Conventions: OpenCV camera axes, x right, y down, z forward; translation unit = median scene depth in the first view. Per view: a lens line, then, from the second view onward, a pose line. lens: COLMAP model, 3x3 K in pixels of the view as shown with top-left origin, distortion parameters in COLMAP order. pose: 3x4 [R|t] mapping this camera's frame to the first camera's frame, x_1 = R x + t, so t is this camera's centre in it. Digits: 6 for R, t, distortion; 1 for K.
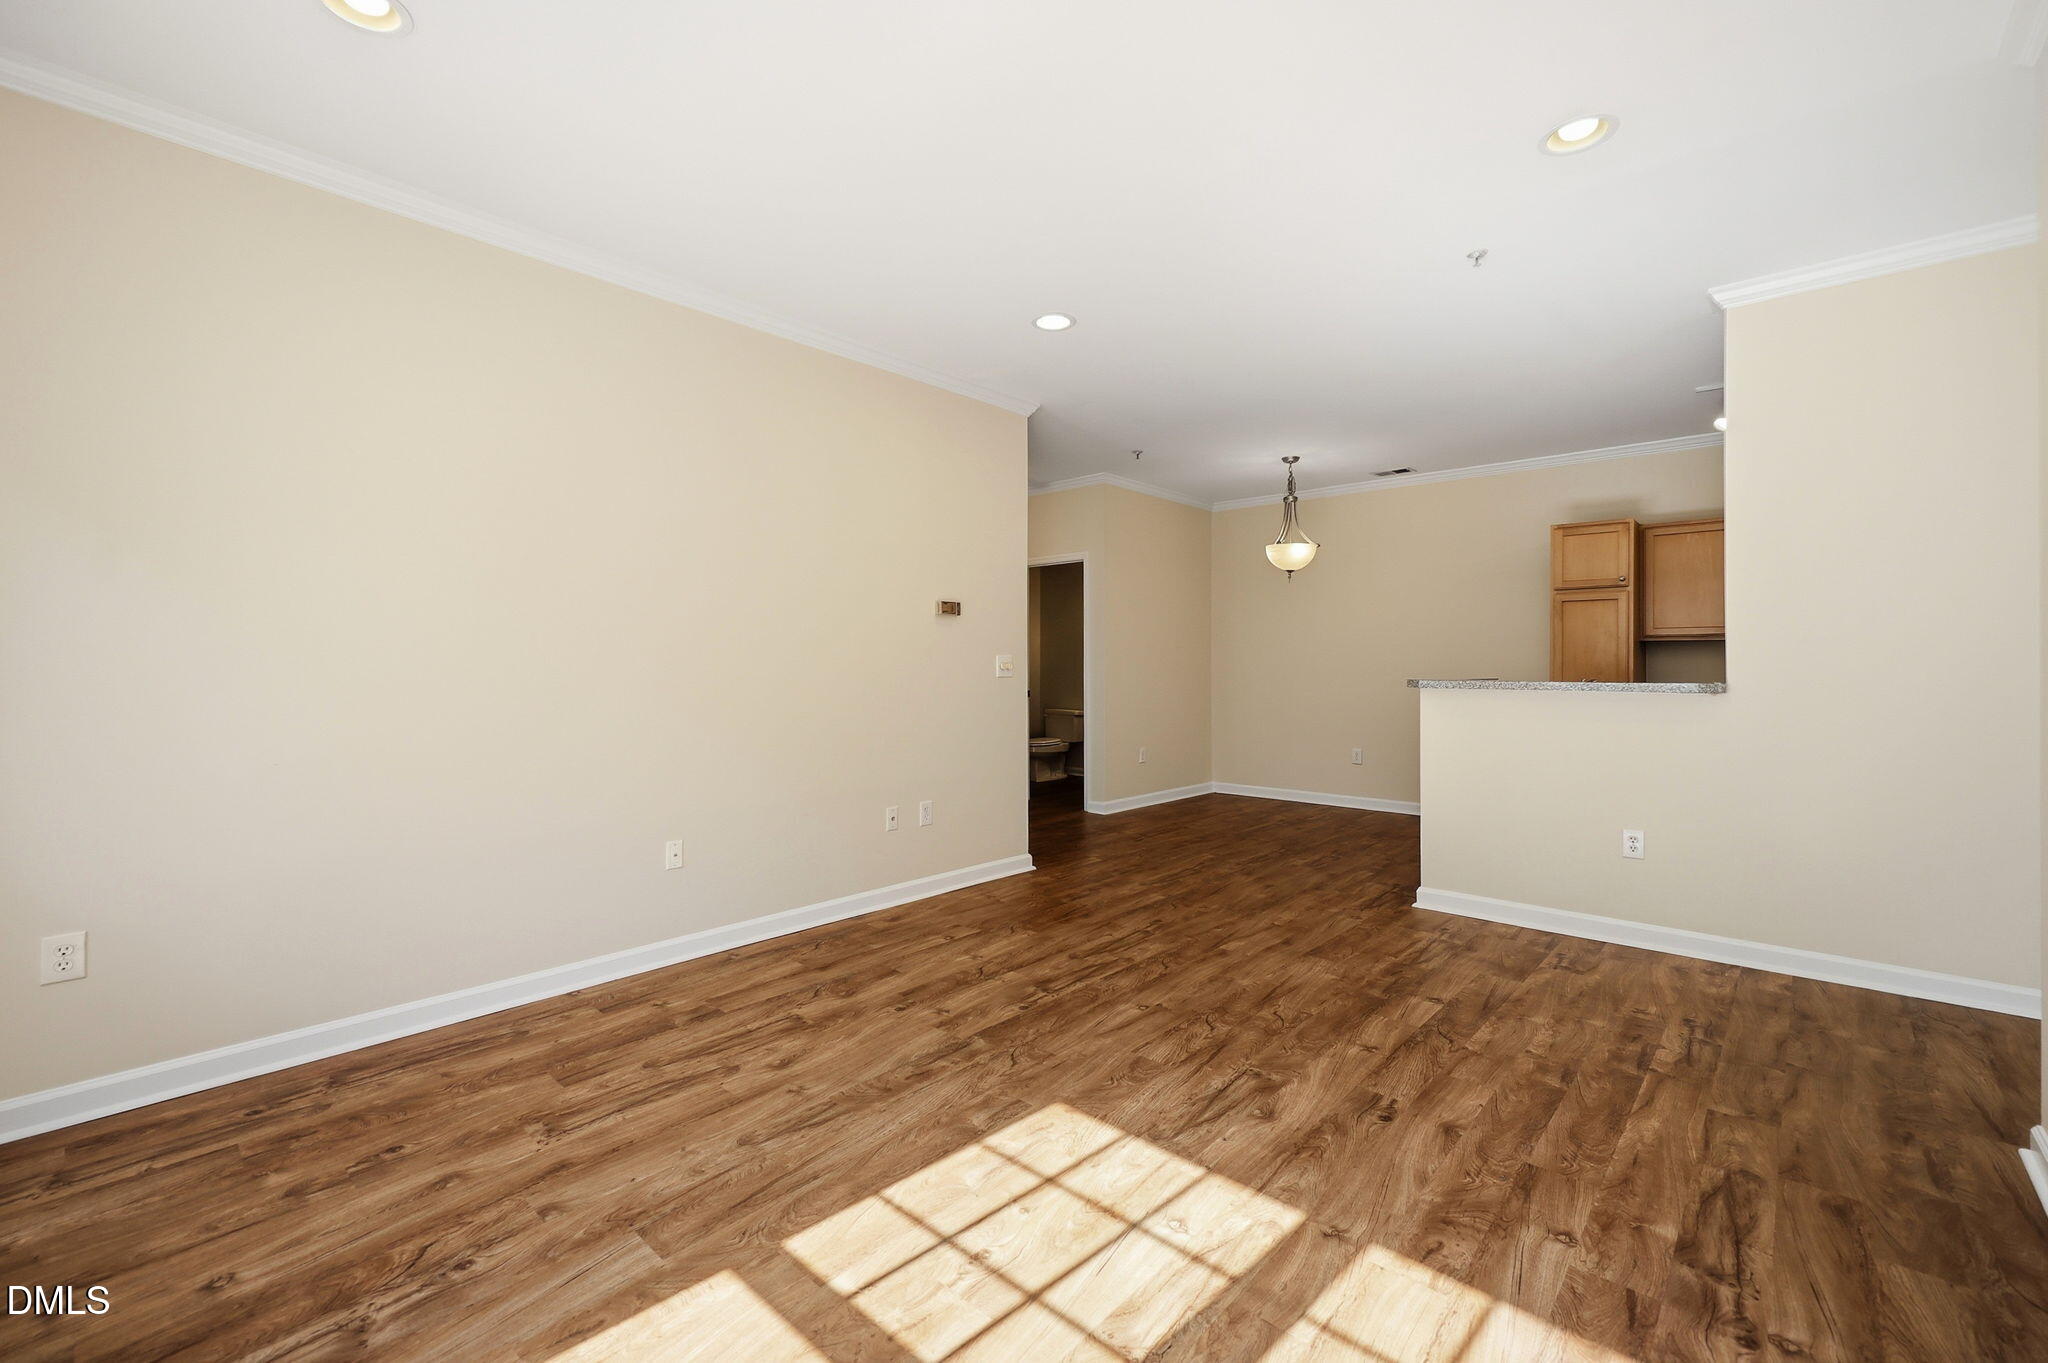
lens RADIAL K [[866.9, 0, 1025.2], [0, 866.9, 666.6], [0, 0, 1]] dist [0.000380, -0.000024]
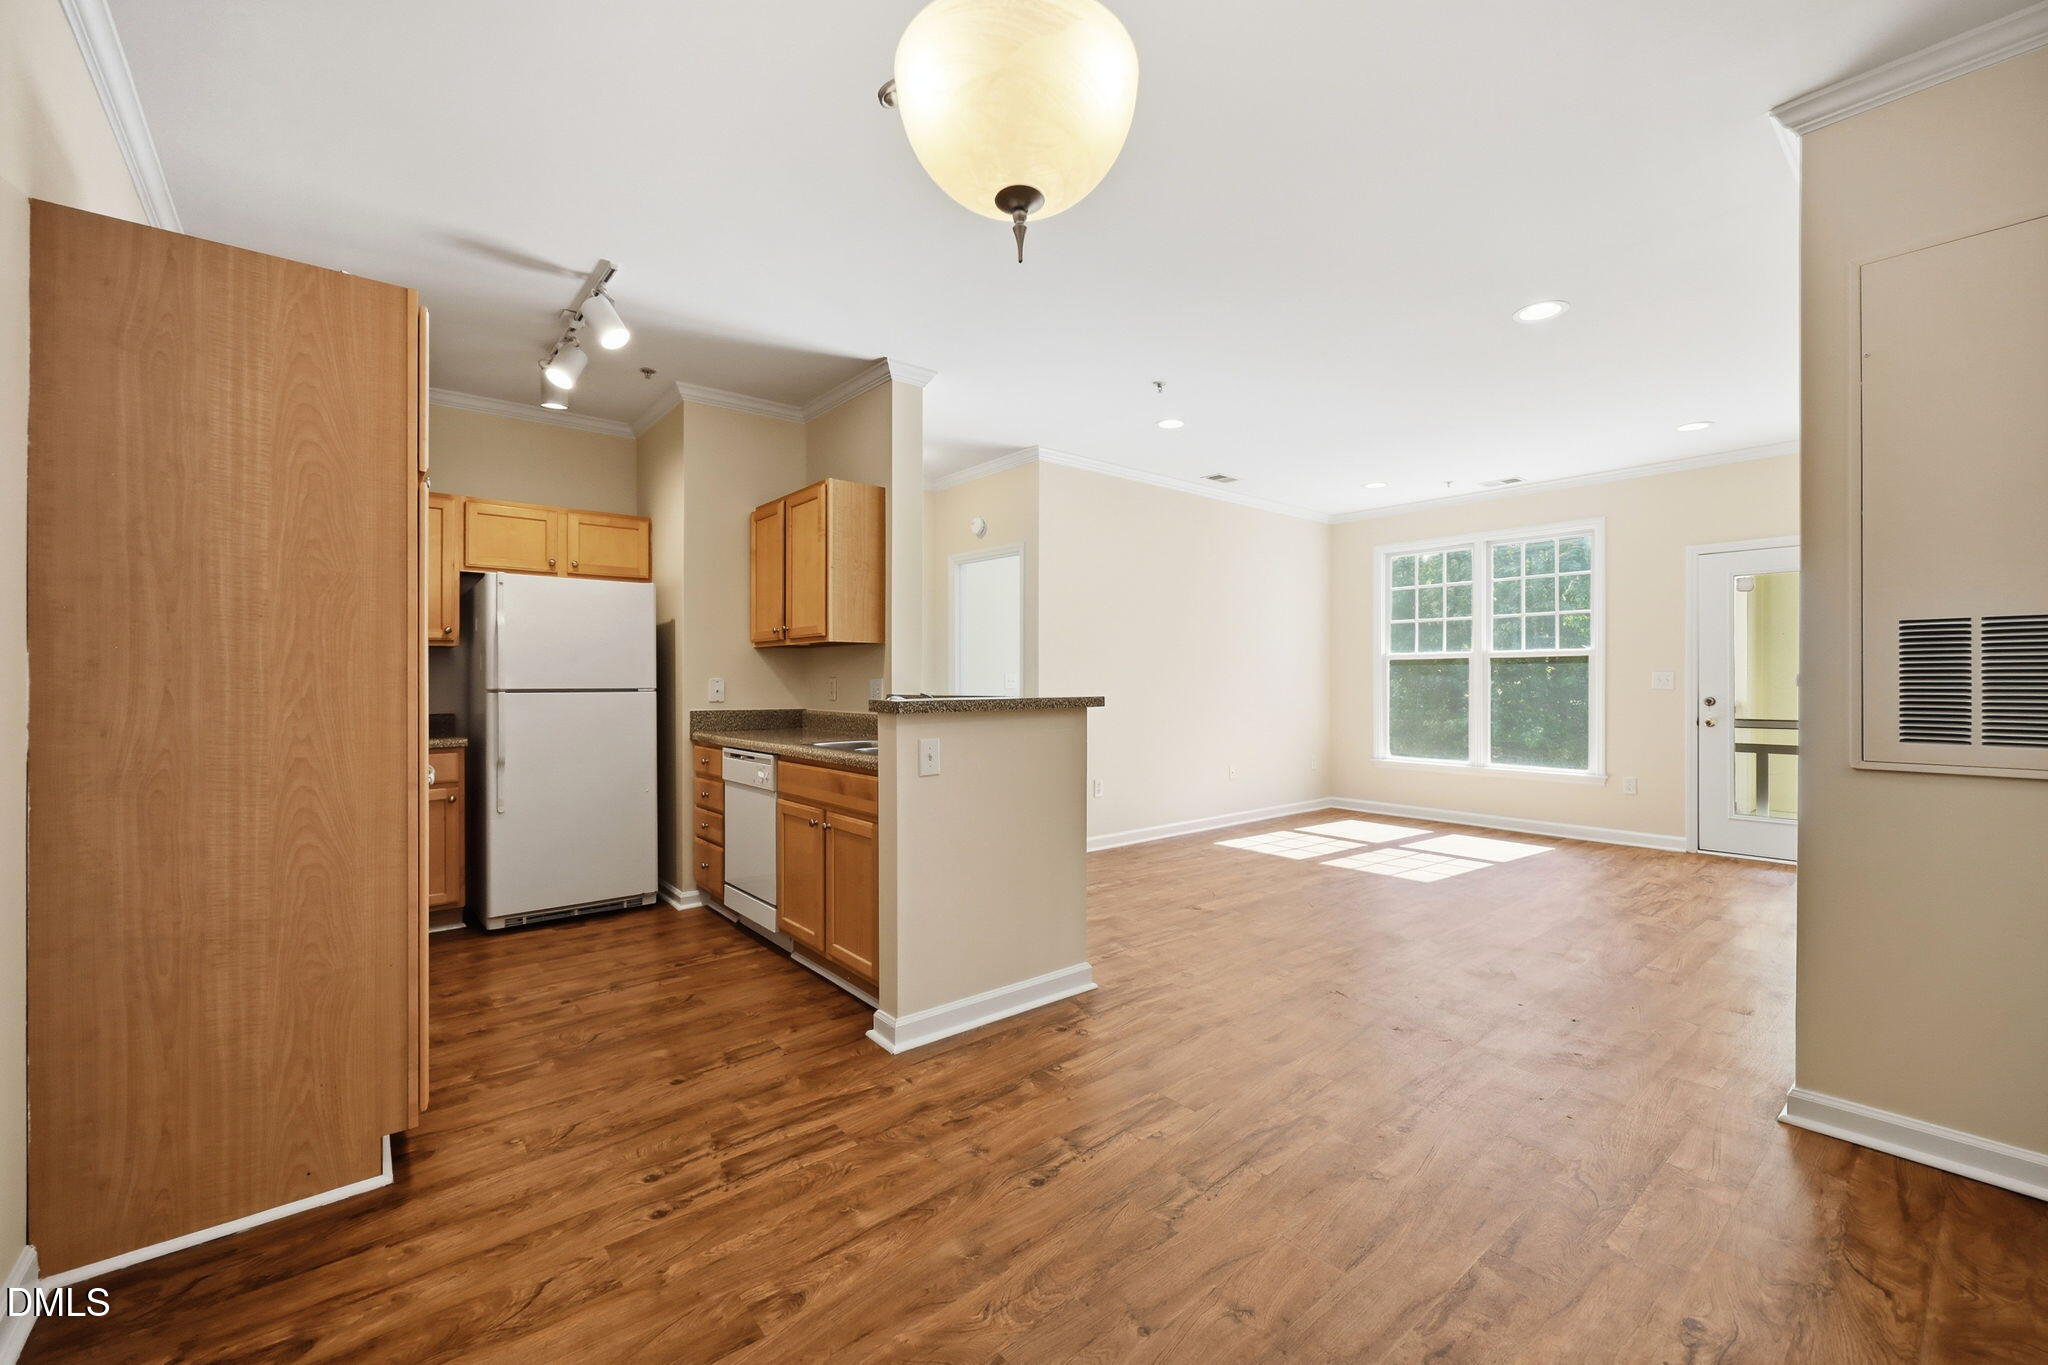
lens RADIAL K [[833.0, 0, 1025.8], [0, 833.0, 685.0], [0, 0, 1]] dist [0.001670, -0.000098]
pose [[-0.990105, 0.001091, 0.140323, 0.742889], [0.001972, 0.999979, 0.006139, -0.002255], [-0.140313, 0.006355, -0.990087, 3.219176]]
